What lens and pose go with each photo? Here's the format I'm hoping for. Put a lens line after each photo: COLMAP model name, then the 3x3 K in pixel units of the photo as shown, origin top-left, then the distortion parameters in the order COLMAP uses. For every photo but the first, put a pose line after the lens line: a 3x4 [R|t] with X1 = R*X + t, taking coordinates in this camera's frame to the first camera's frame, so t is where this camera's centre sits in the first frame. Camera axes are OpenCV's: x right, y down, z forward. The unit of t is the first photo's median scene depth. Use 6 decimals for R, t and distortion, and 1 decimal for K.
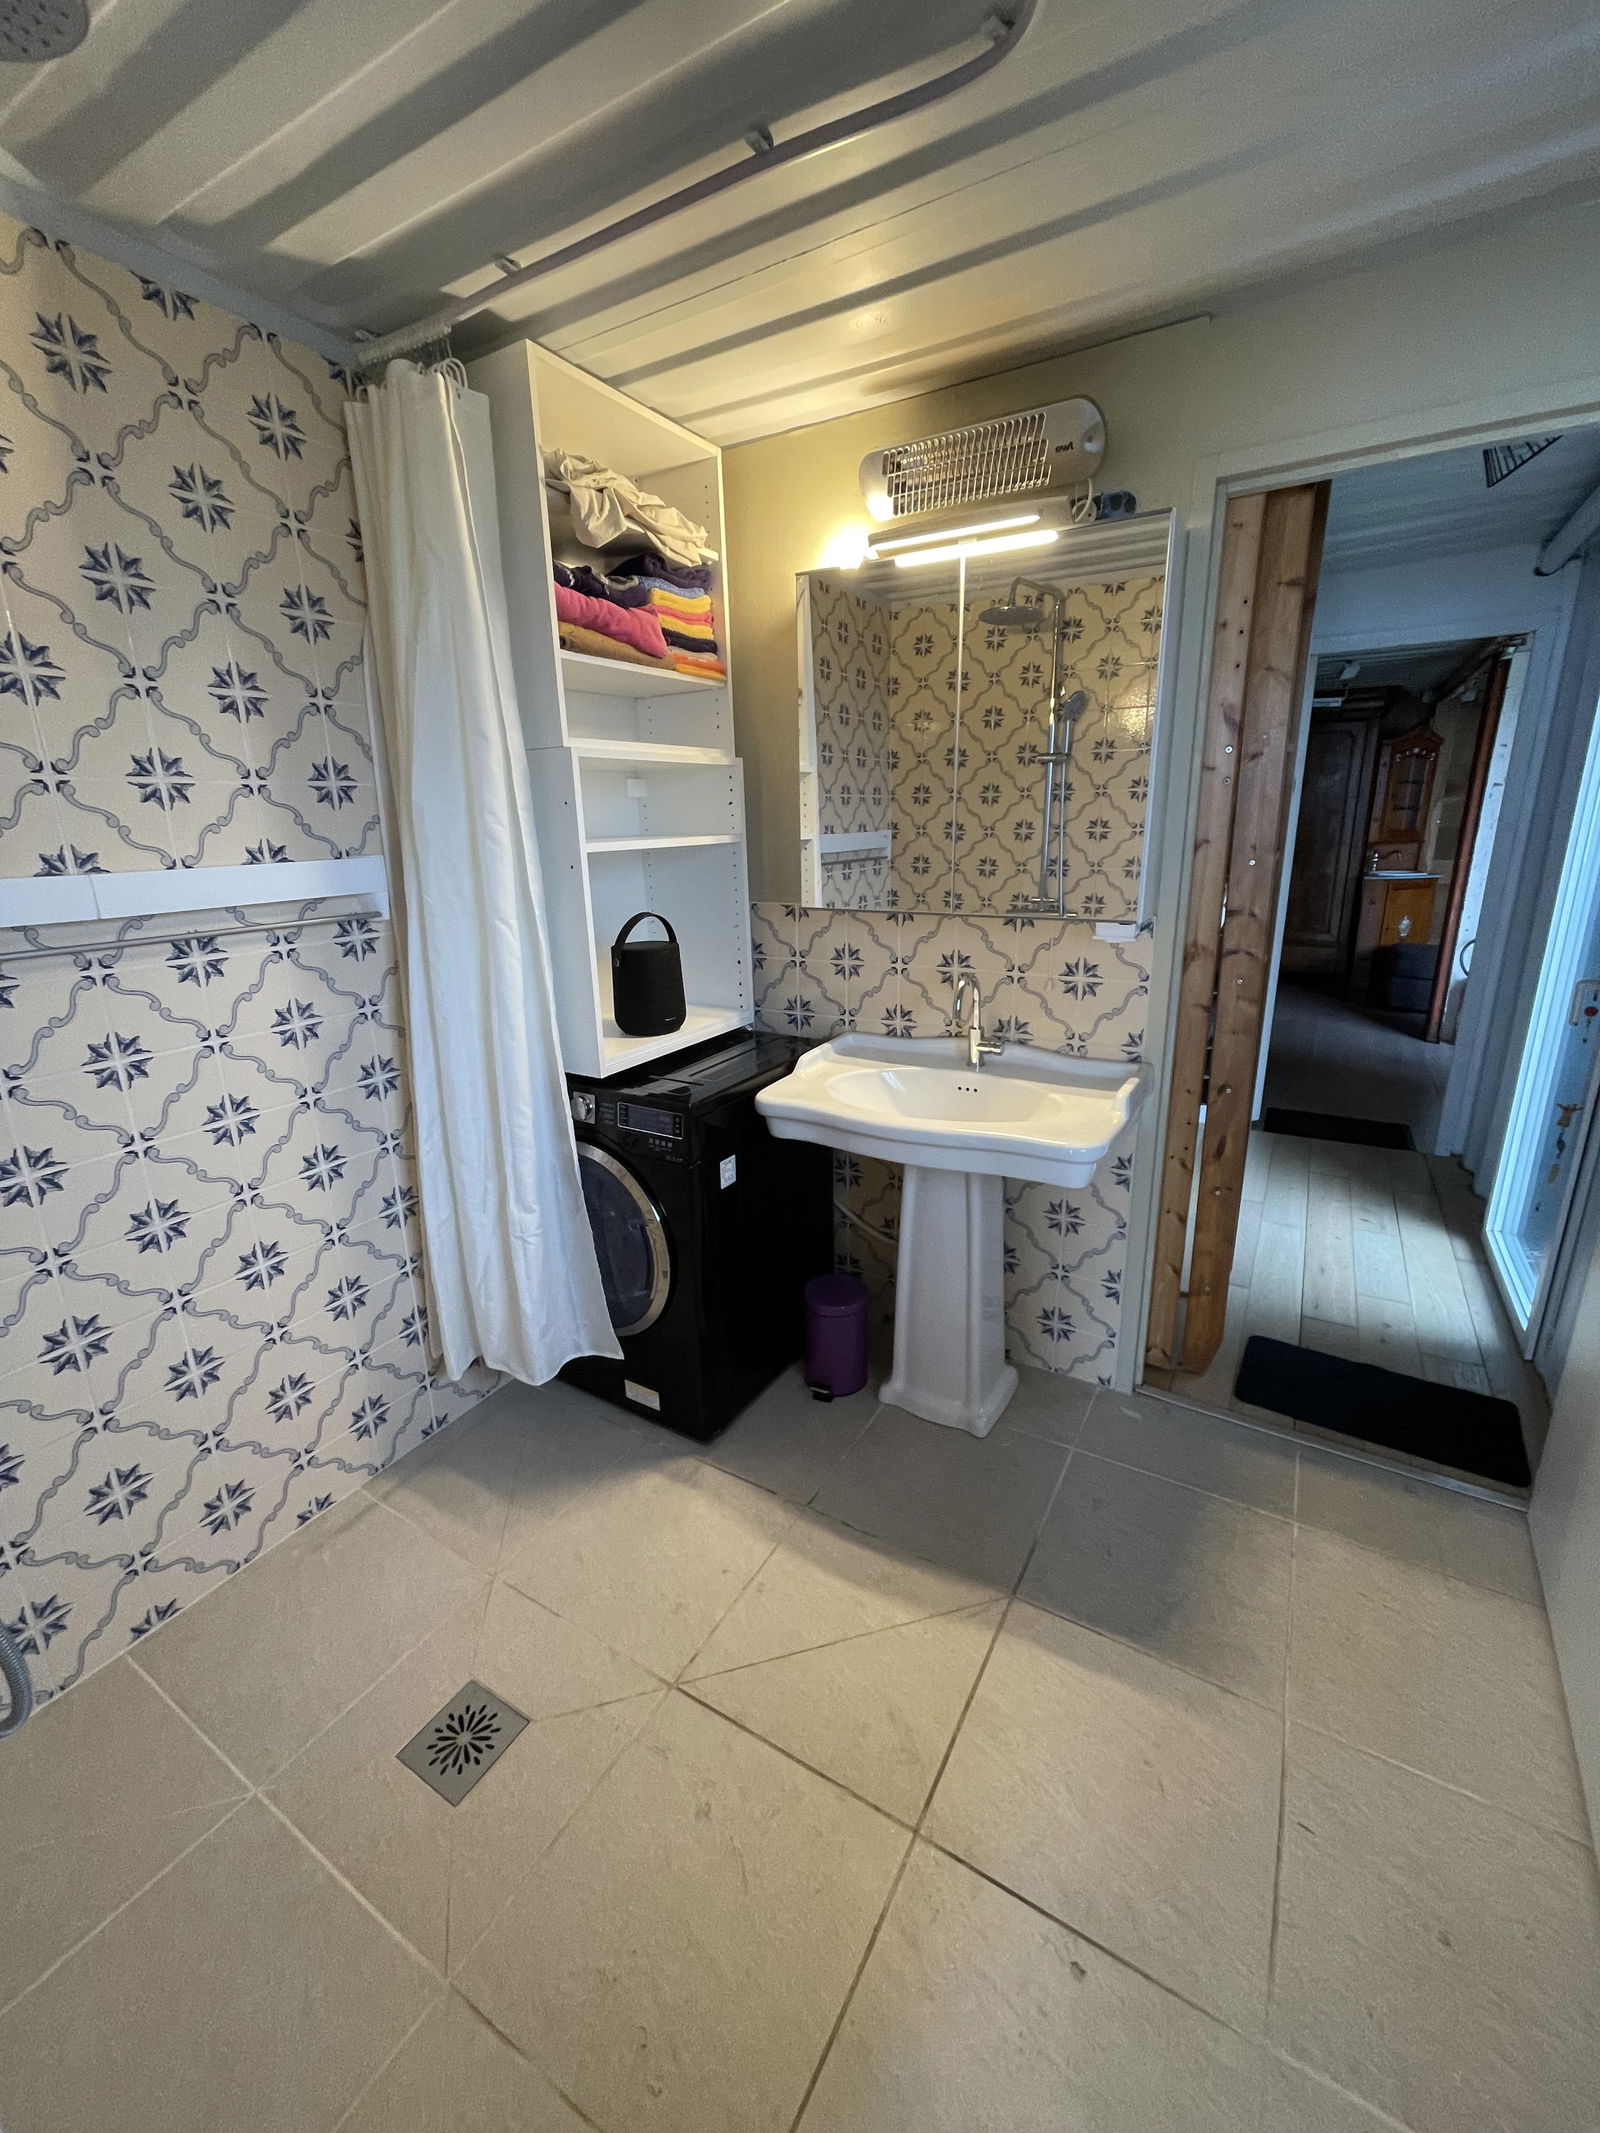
lens RADIAL K [[865.1, 0, 800.4], [0, 865.1, 1062.9], [0, 0, 1]] dist [-0.001092, 0.001638]
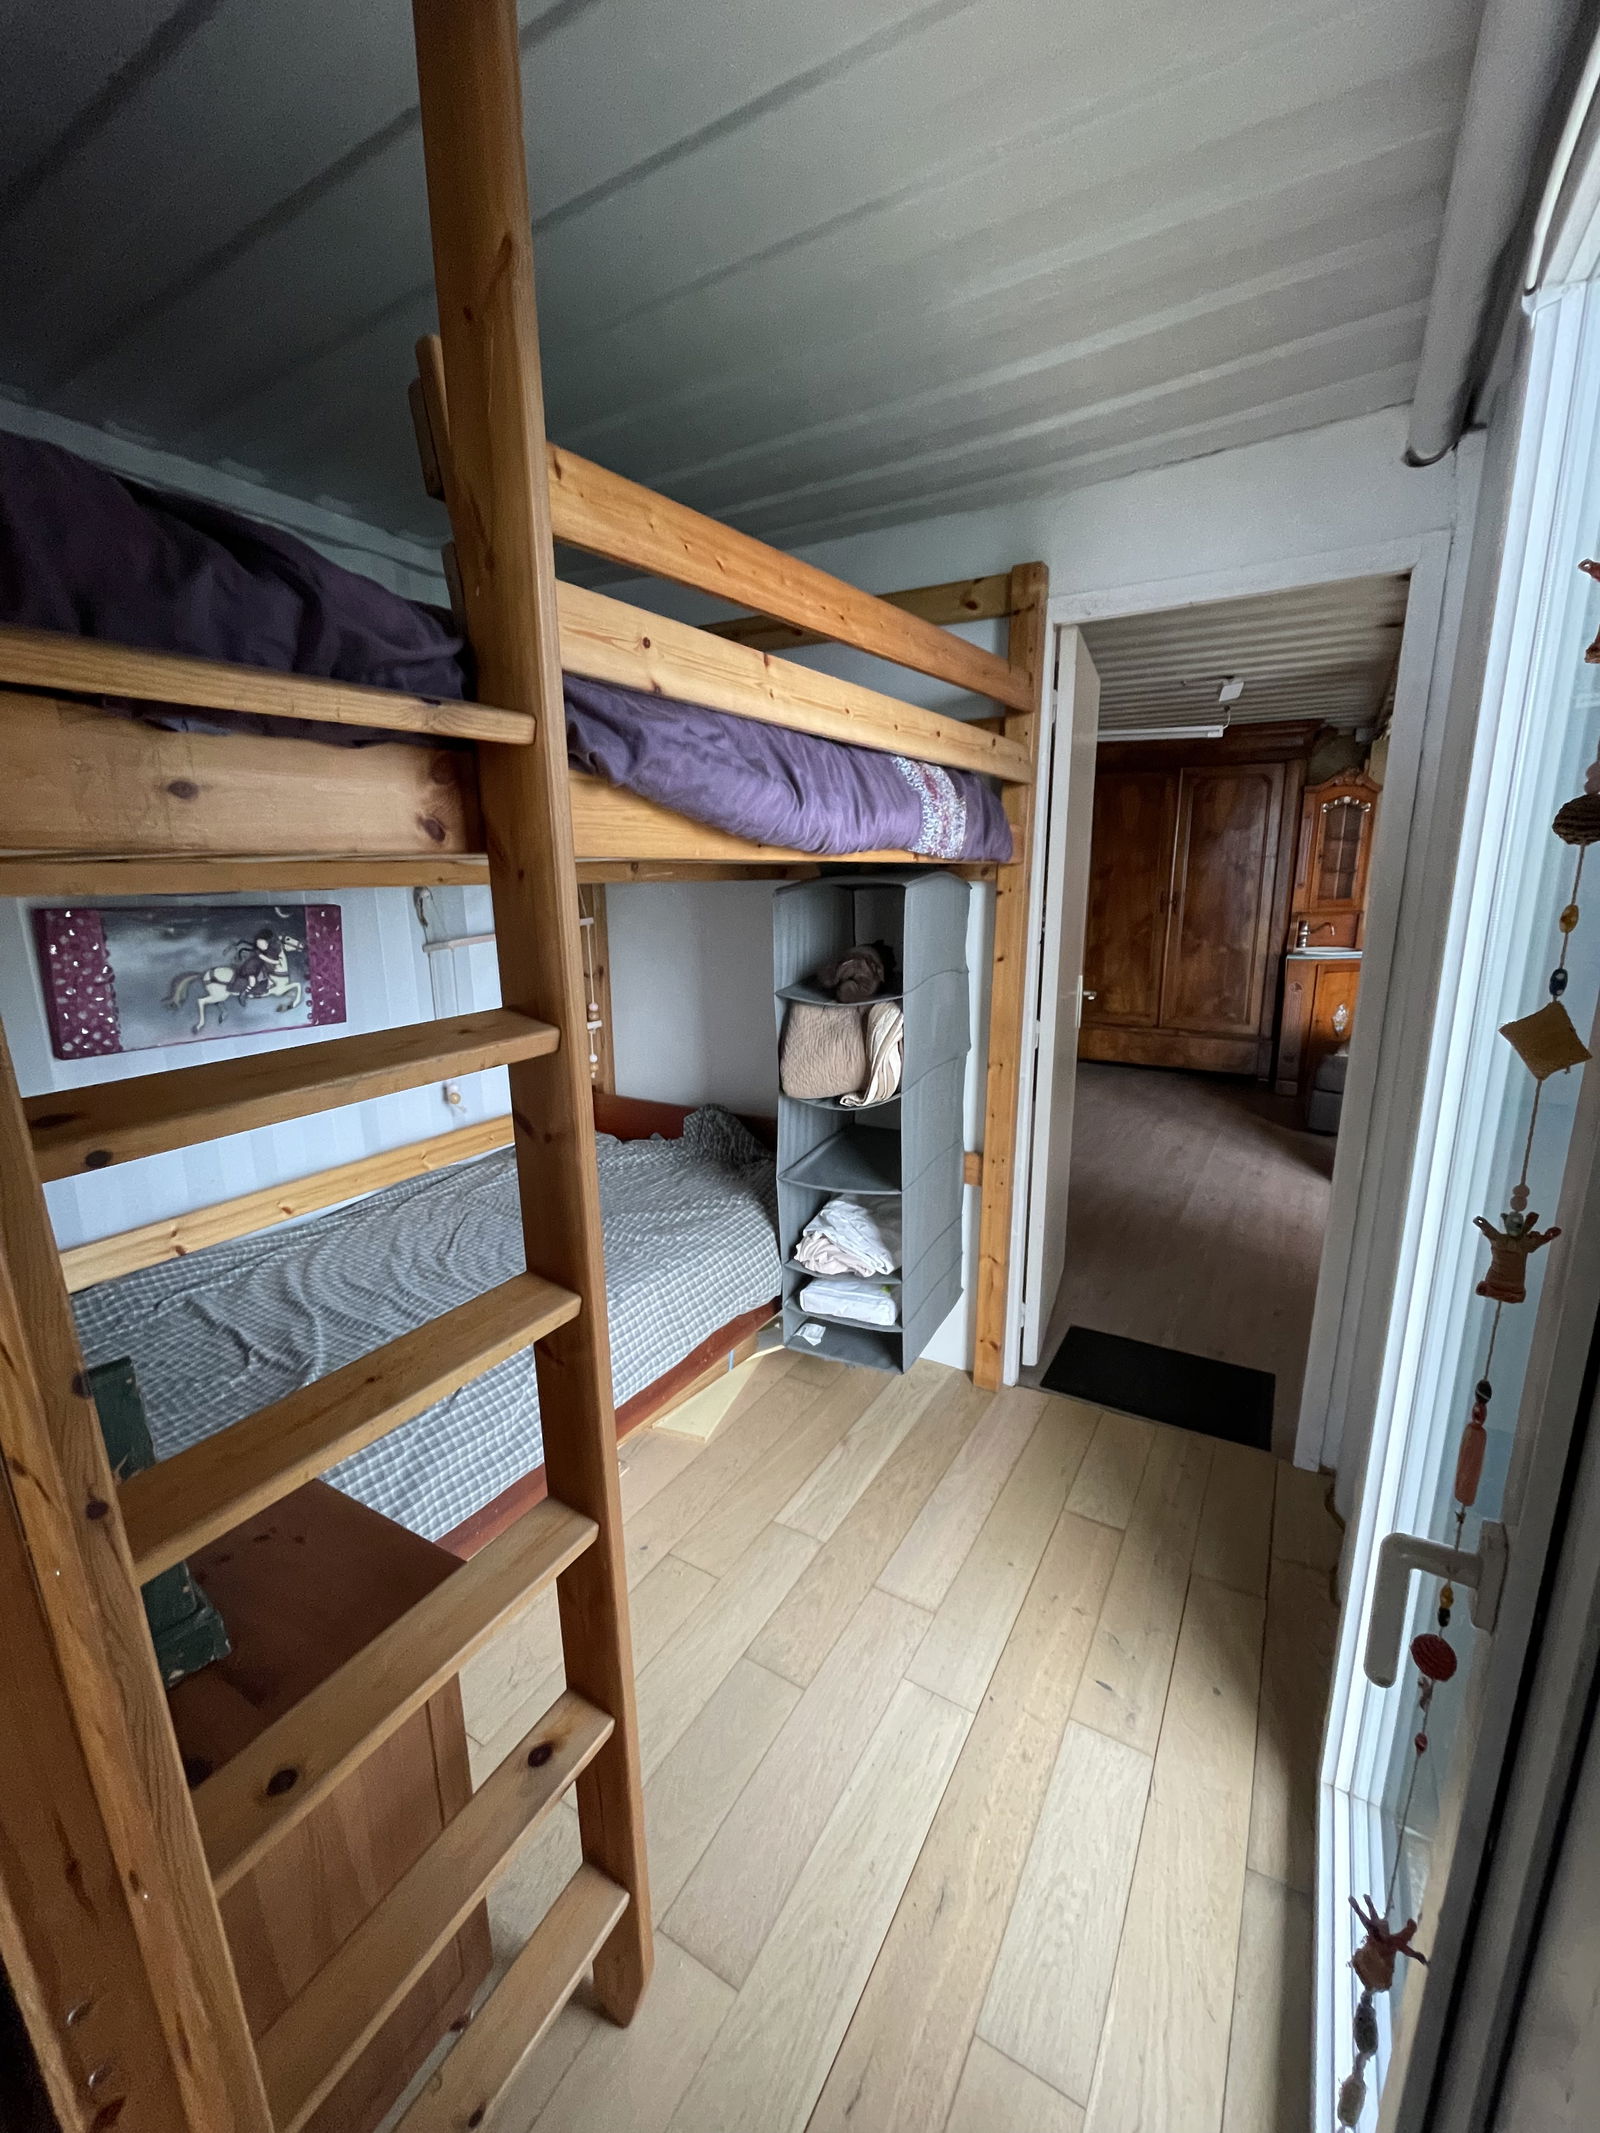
lens RADIAL K [[865.1, 0, 800.6], [0, 865.1, 1064.5], [0, 0, 1]] dist [-0.001092, 0.001638]
pose [[0.999920, 0.011934, -0.004198, 0.211609], [-0.012134, 0.998606, -0.051369, -0.069230], [0.003580, 0.051415, 0.998671, 0.211854]]
